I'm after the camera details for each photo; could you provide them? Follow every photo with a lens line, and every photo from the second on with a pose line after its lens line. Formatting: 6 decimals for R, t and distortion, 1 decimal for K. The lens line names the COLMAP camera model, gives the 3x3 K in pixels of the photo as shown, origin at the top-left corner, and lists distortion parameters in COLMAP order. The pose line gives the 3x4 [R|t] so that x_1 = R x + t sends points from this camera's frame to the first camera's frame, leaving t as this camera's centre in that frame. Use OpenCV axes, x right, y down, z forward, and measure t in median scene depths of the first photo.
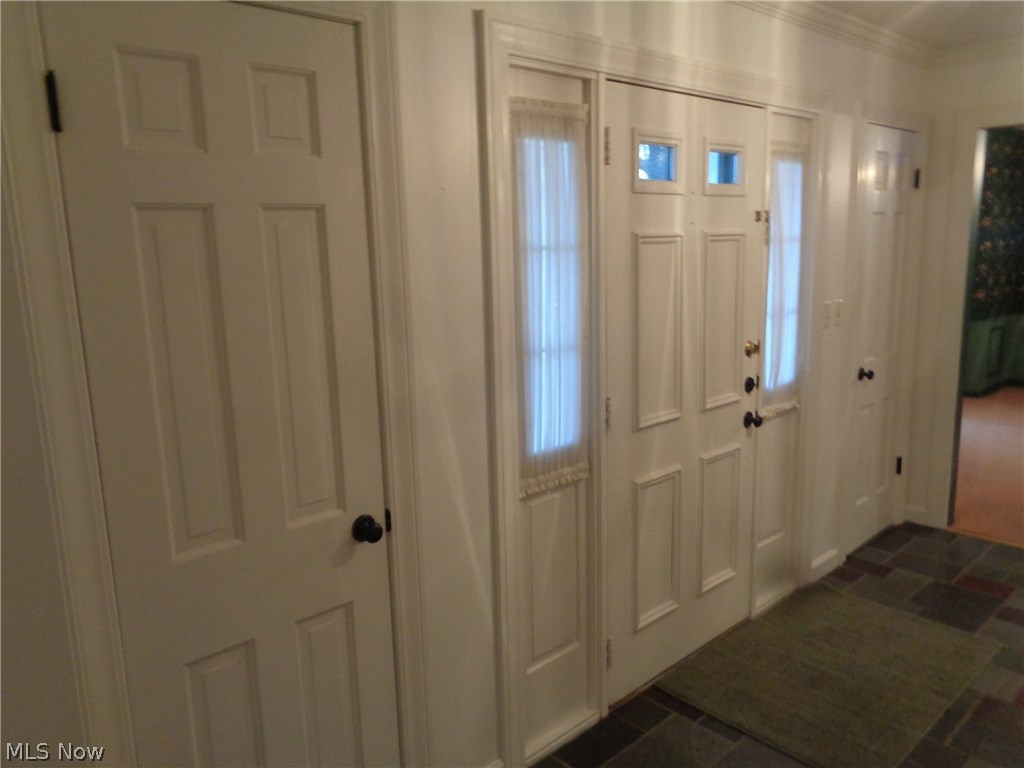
lens RADIAL K [[757.7, 0, 512.5], [0, 757.7, 378.4], [0, 0, 1]] dist [-0.008142, -0.001842]
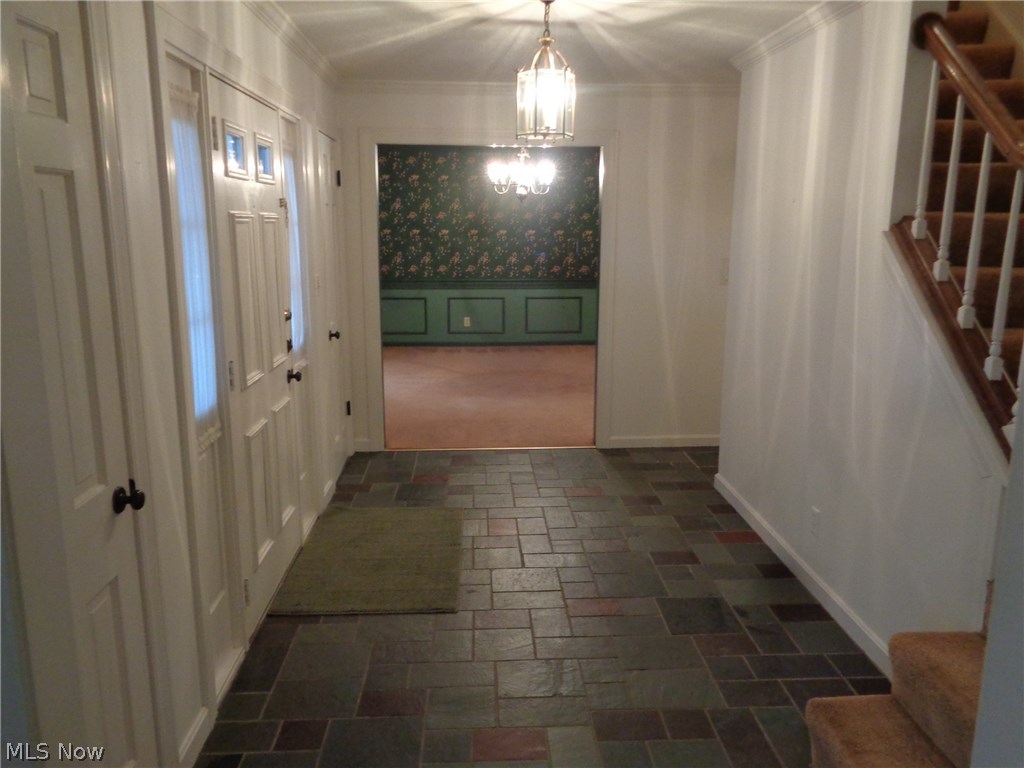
lens RADIAL K [[757.7, 0, 512.7], [0, 757.7, 381.7], [0, 0, 1]] dist [-0.008142, -0.001842]
pose [[0.637202, -0.128575, 0.759896, -0.340658], [0.115403, 0.990787, 0.070872, 0.018462], [-0.762007, 0.042535, 0.646170, -0.024667]]
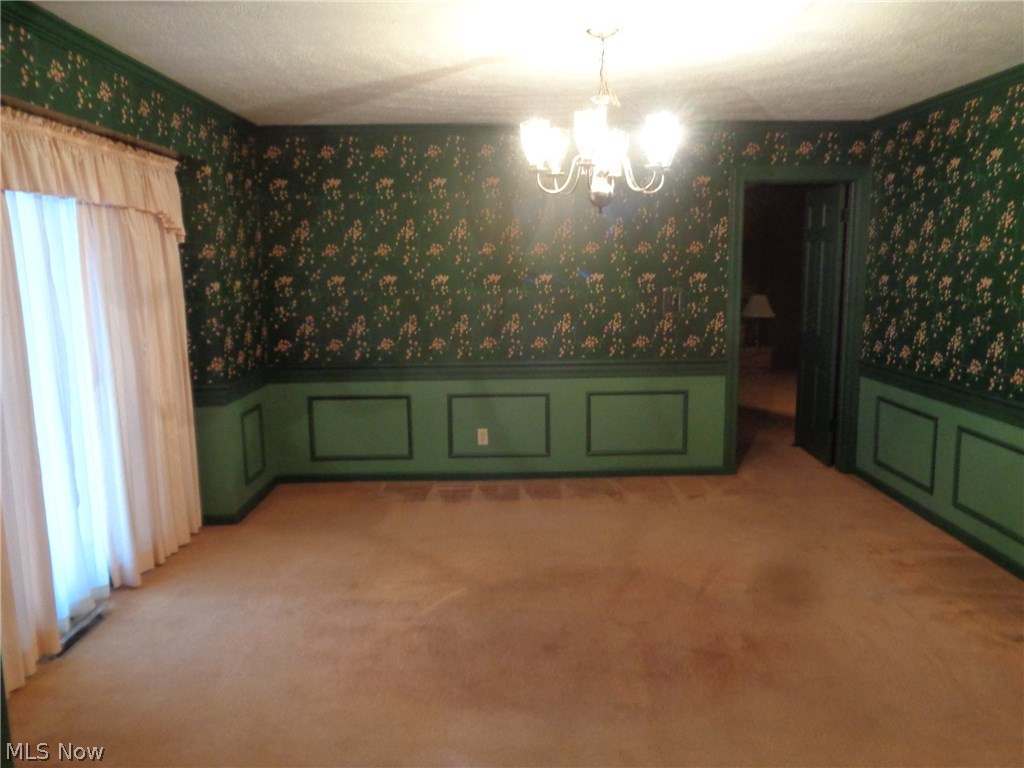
lens RADIAL K [[757.7, 0, 512.2], [0, 757.7, 380.9], [0, 0, 1]] dist [-0.008142, -0.001842]
pose [[0.662911, -0.096625, 0.742437, 0.735970], [0.125816, 0.991912, 0.016753, -0.182517], [-0.738051, 0.082305, 0.669706, 0.922293]]
